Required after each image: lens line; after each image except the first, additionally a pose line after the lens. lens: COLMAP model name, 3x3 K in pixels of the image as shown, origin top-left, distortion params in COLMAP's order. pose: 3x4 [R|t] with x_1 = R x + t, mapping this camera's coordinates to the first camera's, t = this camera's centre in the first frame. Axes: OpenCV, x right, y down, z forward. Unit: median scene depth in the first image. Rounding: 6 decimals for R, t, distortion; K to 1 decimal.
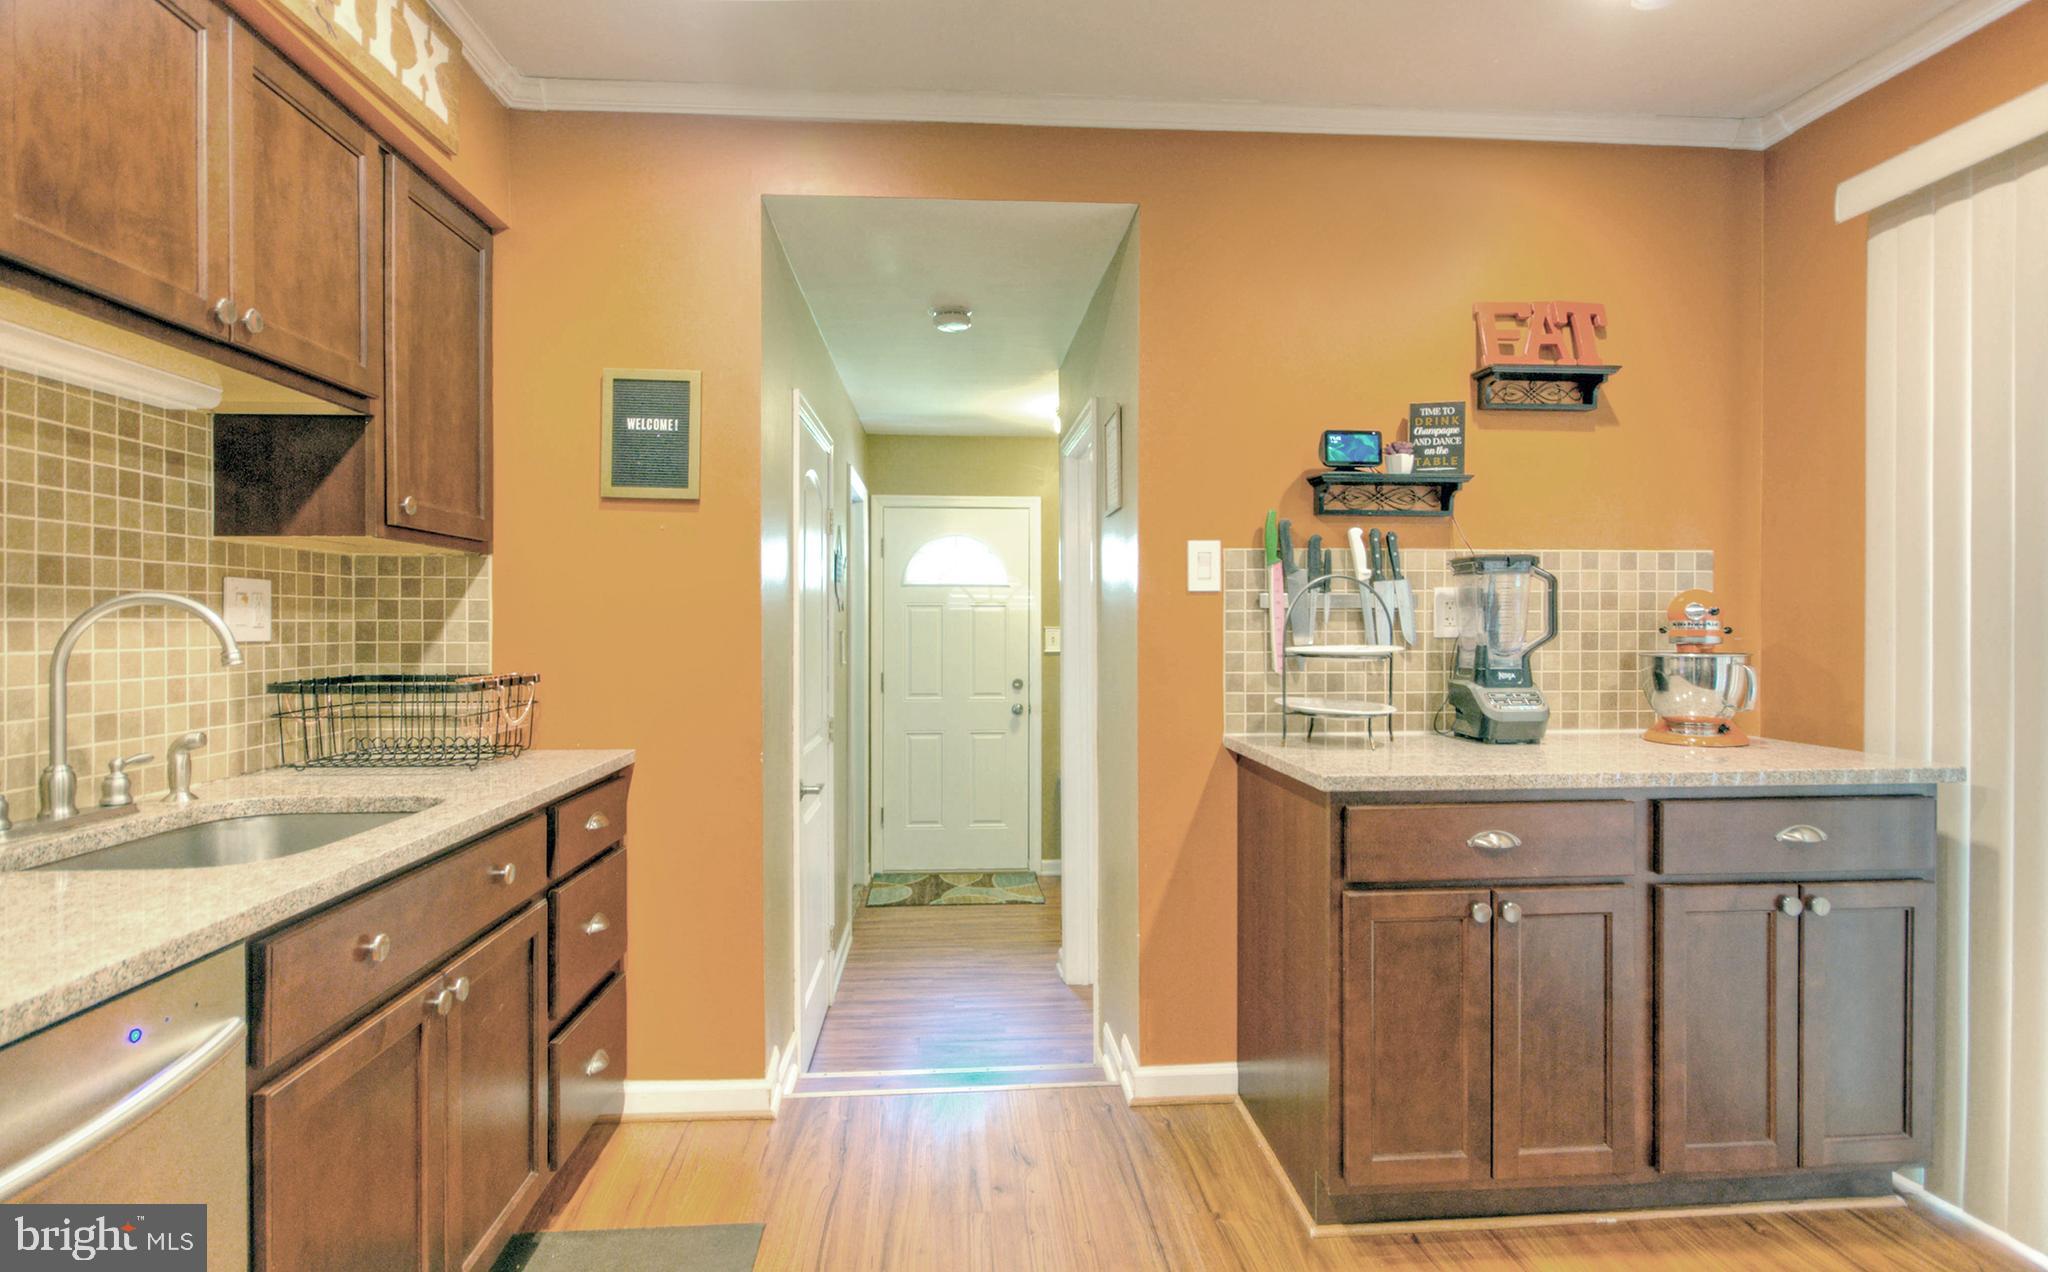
lens RADIAL K [[1053.4, 0, 1004.1], [0, 1053.4, 600.6], [0, 0, 1]] dist [-0.004646, -0.001054]
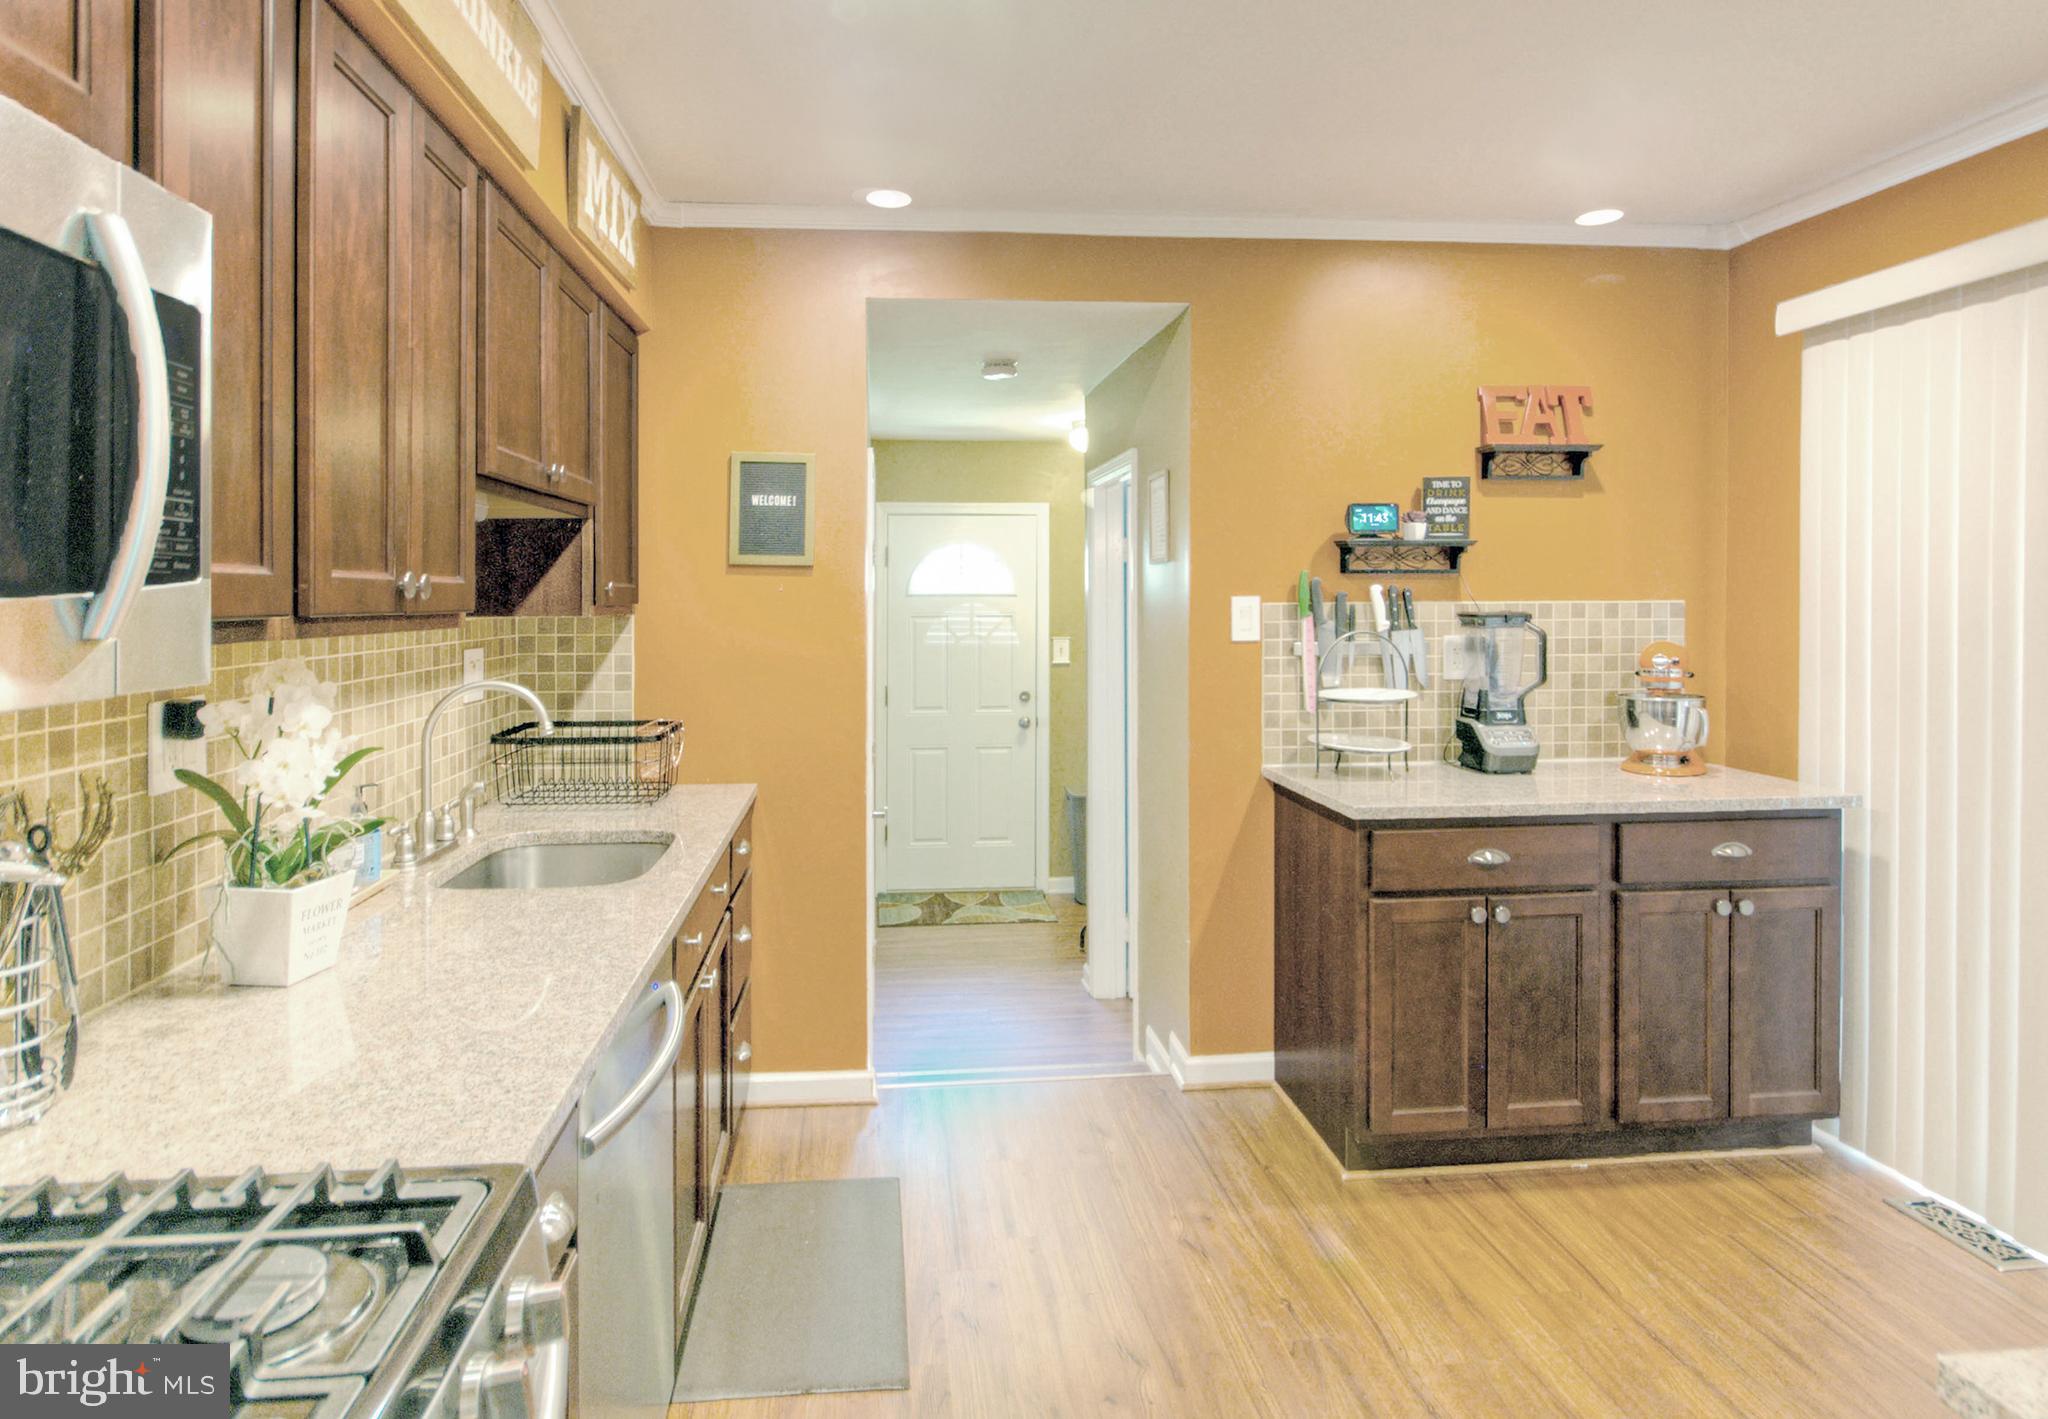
lens RADIAL K [[1237.8, 0, 1009.2], [0, 1237.8, 576.3], [0, 0, 1]] dist [-0.002821, -0.001503]
pose [[0.999047, 0.000896, 0.043627, -0.136258], [-0.000964, 0.999998, 0.001547, -0.086898], [-0.043626, -0.001587, 0.999047, -0.359766]]
